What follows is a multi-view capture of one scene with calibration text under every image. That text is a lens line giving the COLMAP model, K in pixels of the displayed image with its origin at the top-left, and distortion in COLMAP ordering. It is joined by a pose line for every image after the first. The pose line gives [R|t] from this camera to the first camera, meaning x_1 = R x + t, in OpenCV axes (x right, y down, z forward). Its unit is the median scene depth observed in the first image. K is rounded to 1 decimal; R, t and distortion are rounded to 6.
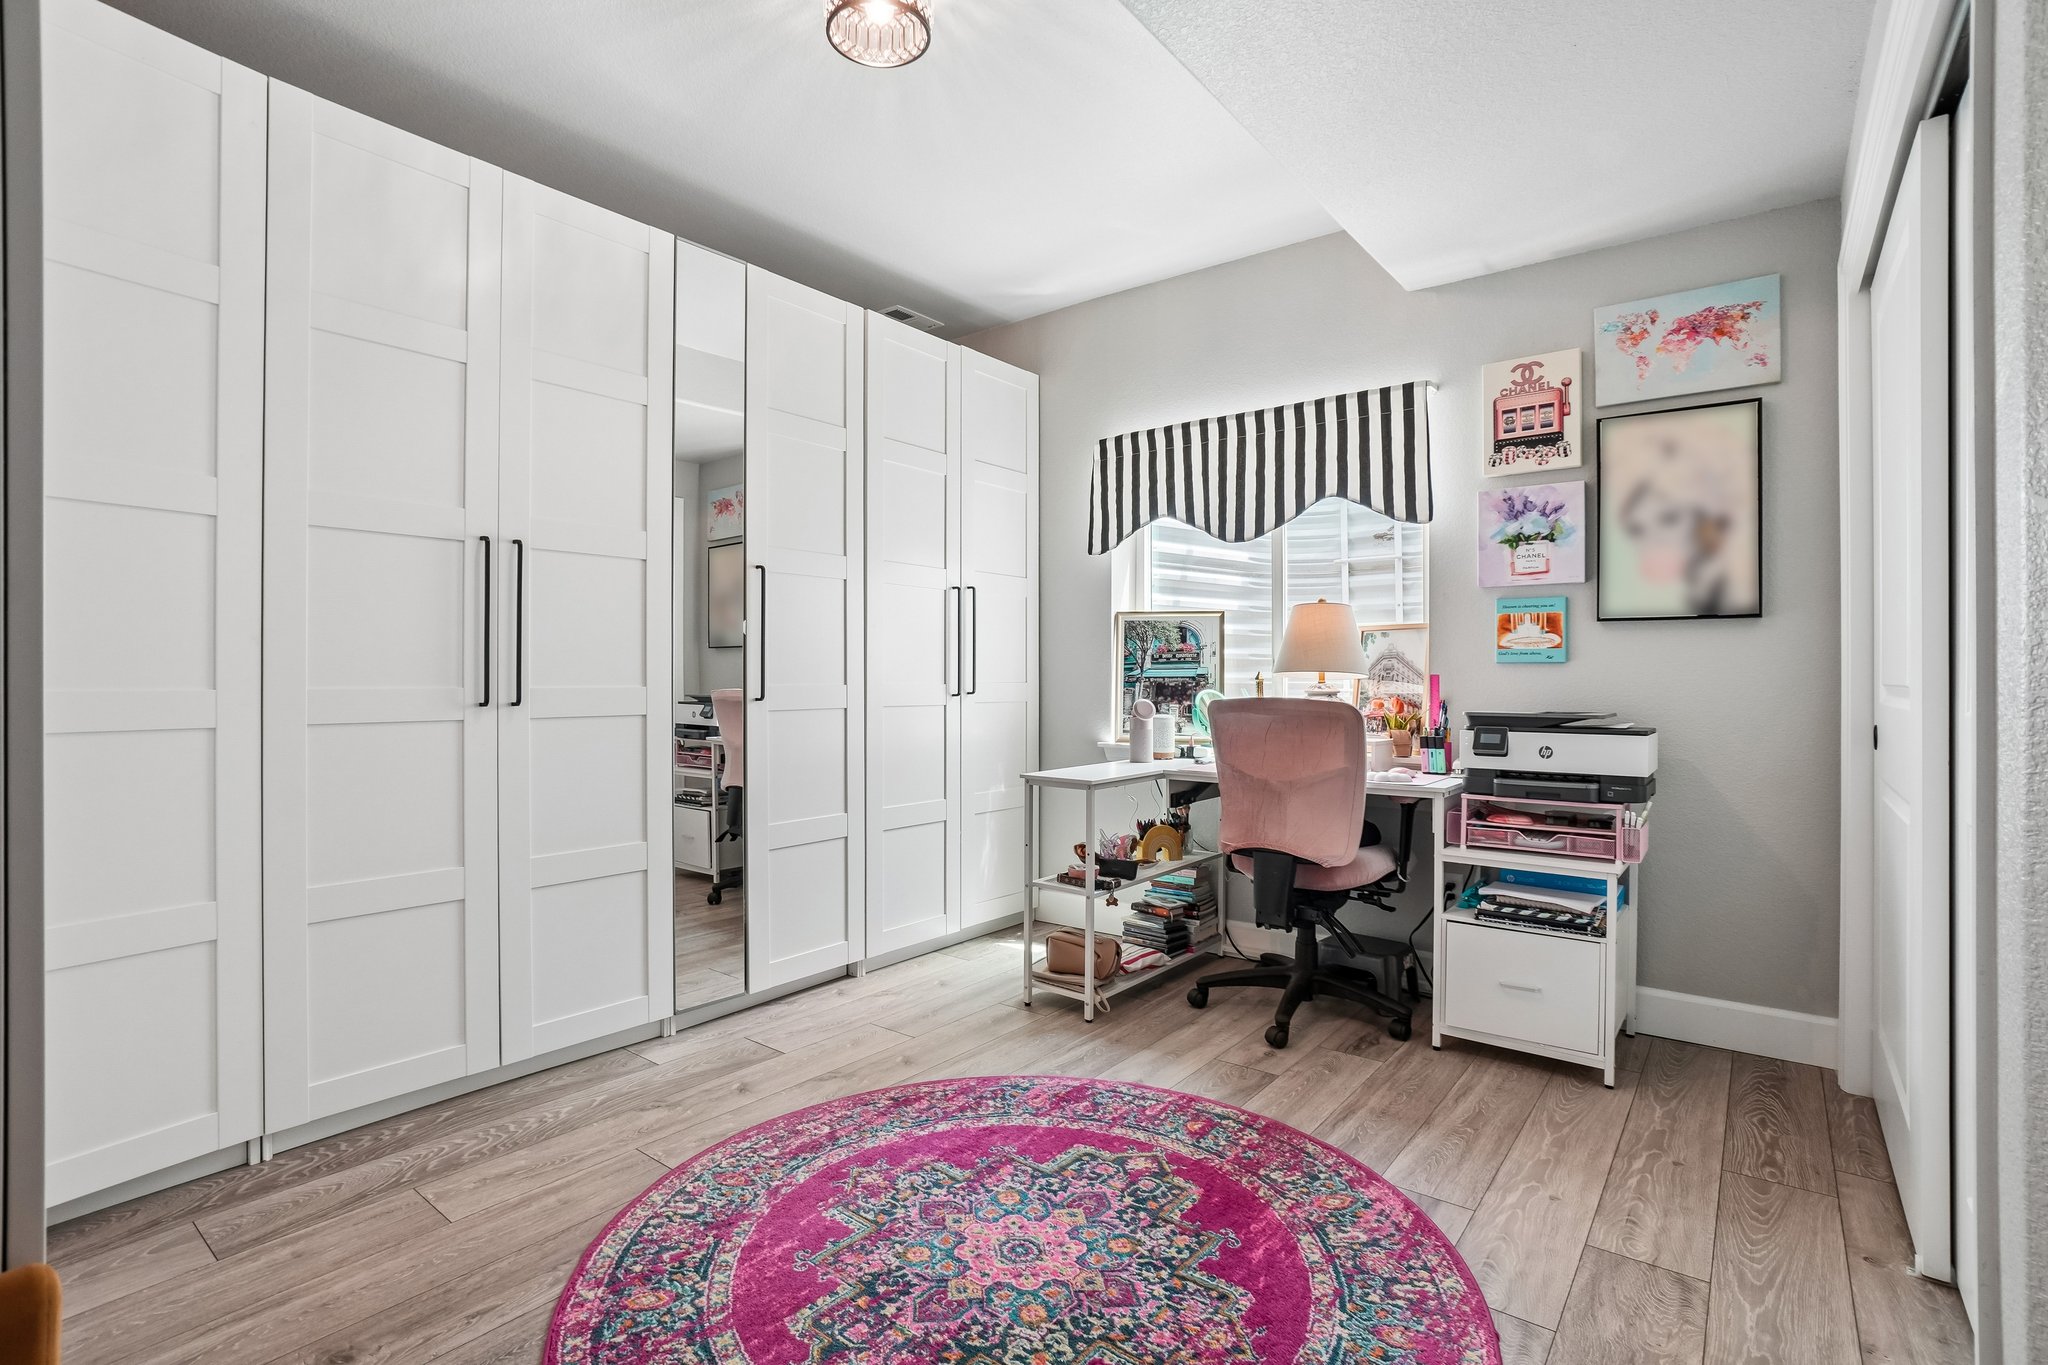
lens RADIAL K [[946.6, 0, 1024.3], [0, 946.6, 678.8], [0, 0, 1]] dist [-0.000227, -0.000034]
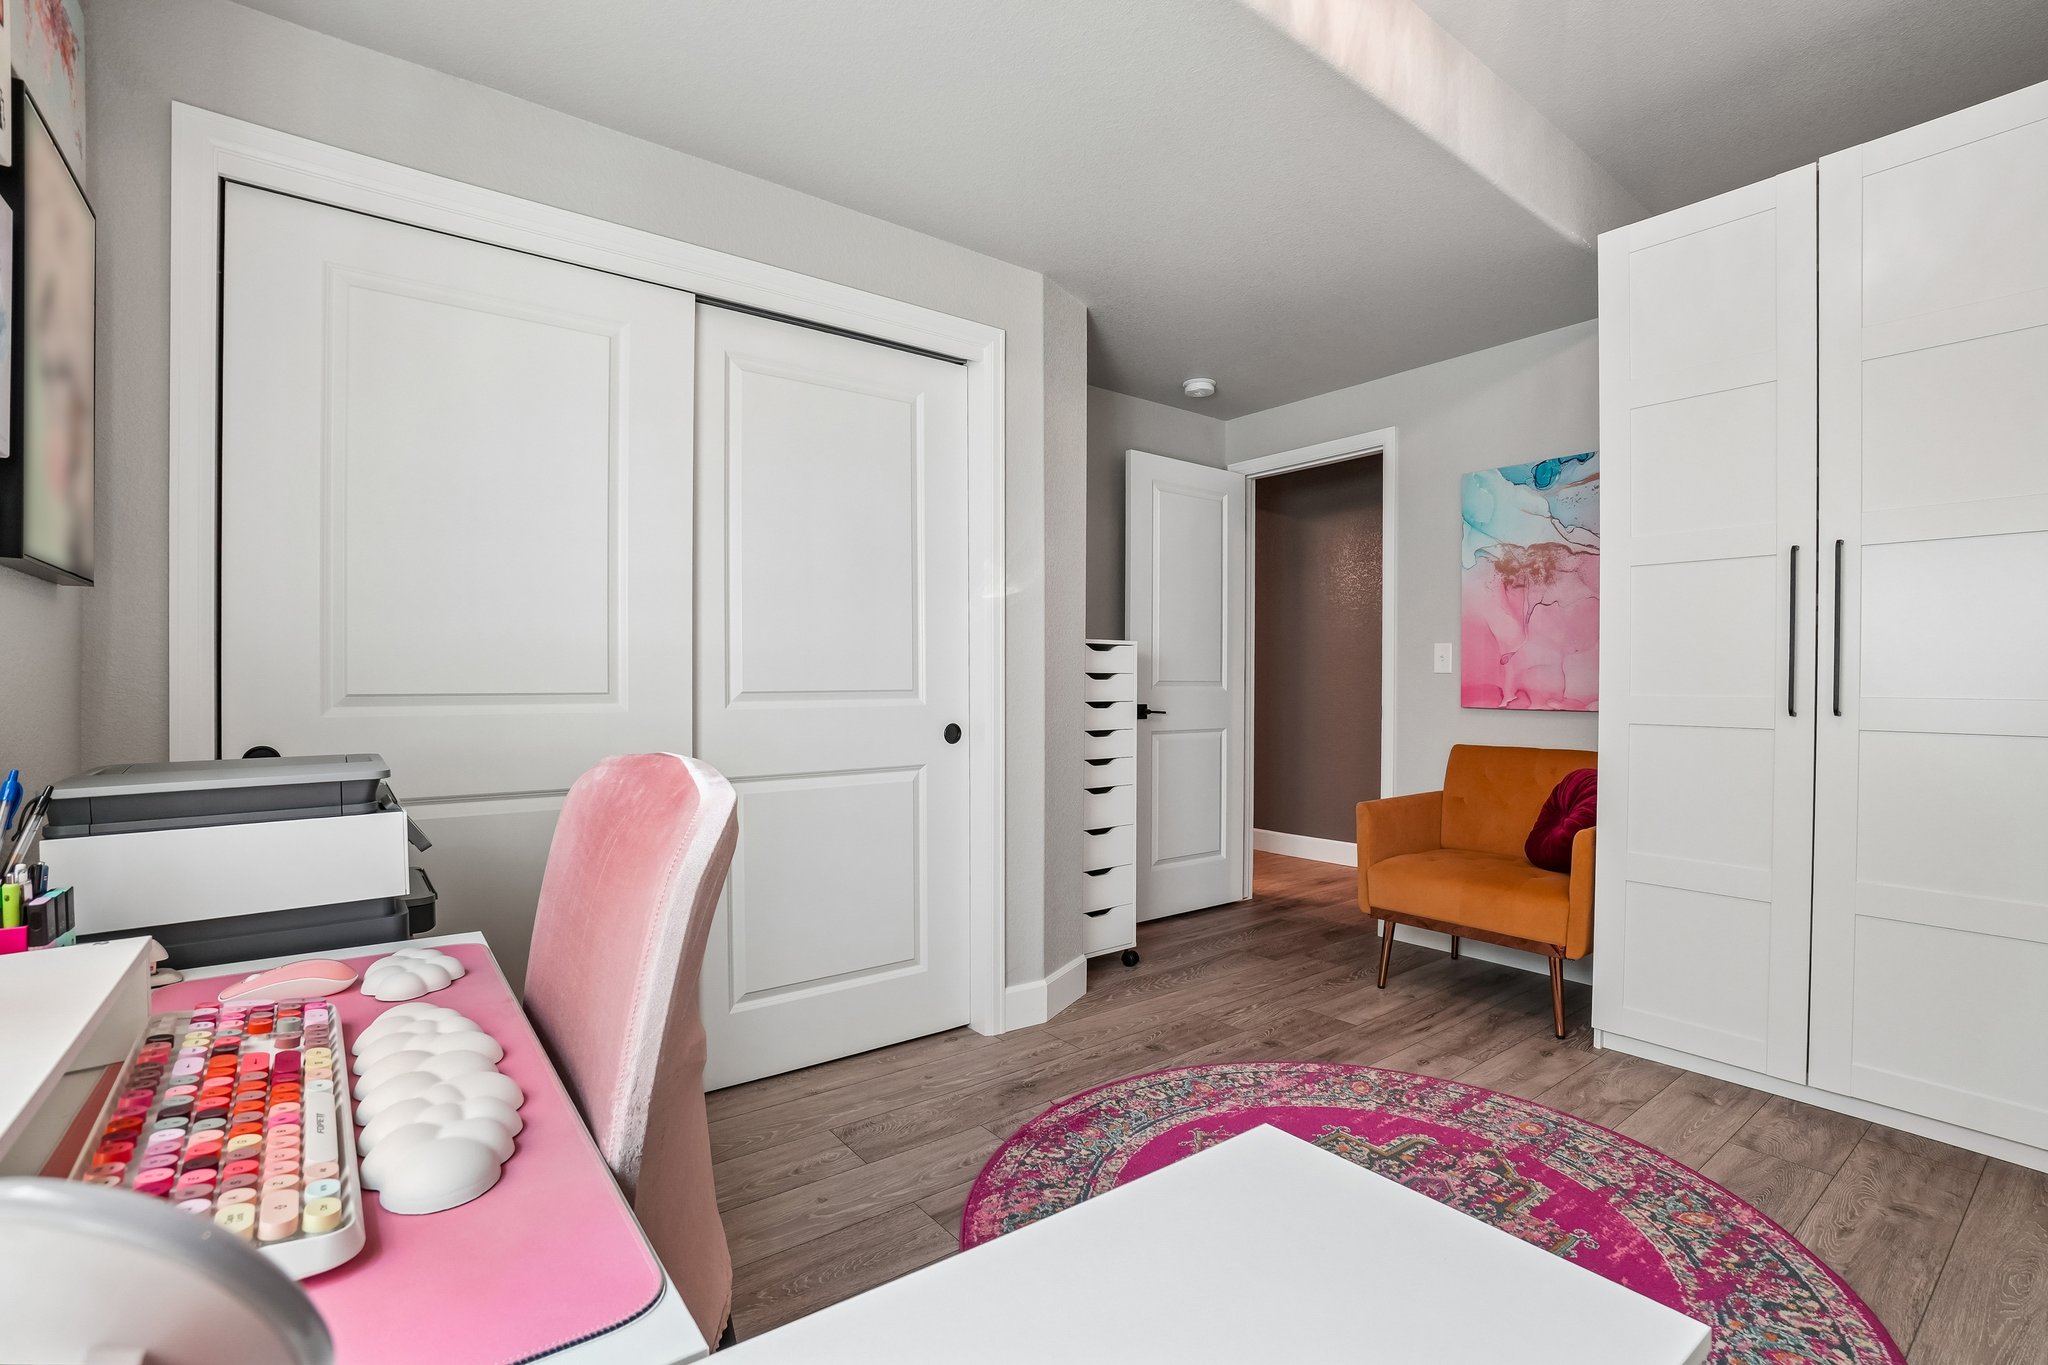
lens RADIAL K [[895.9, 0, 1024.3], [0, 895.9, 683.3], [0, 0, 1]] dist [0.000211, 0.000371]
pose [[-0.966432, -0.007154, 0.256824, 0.131272], [-0.006821, 0.999974, 0.002185, -0.012431], [-0.256833, 0.000360, -0.966456, 2.269534]]
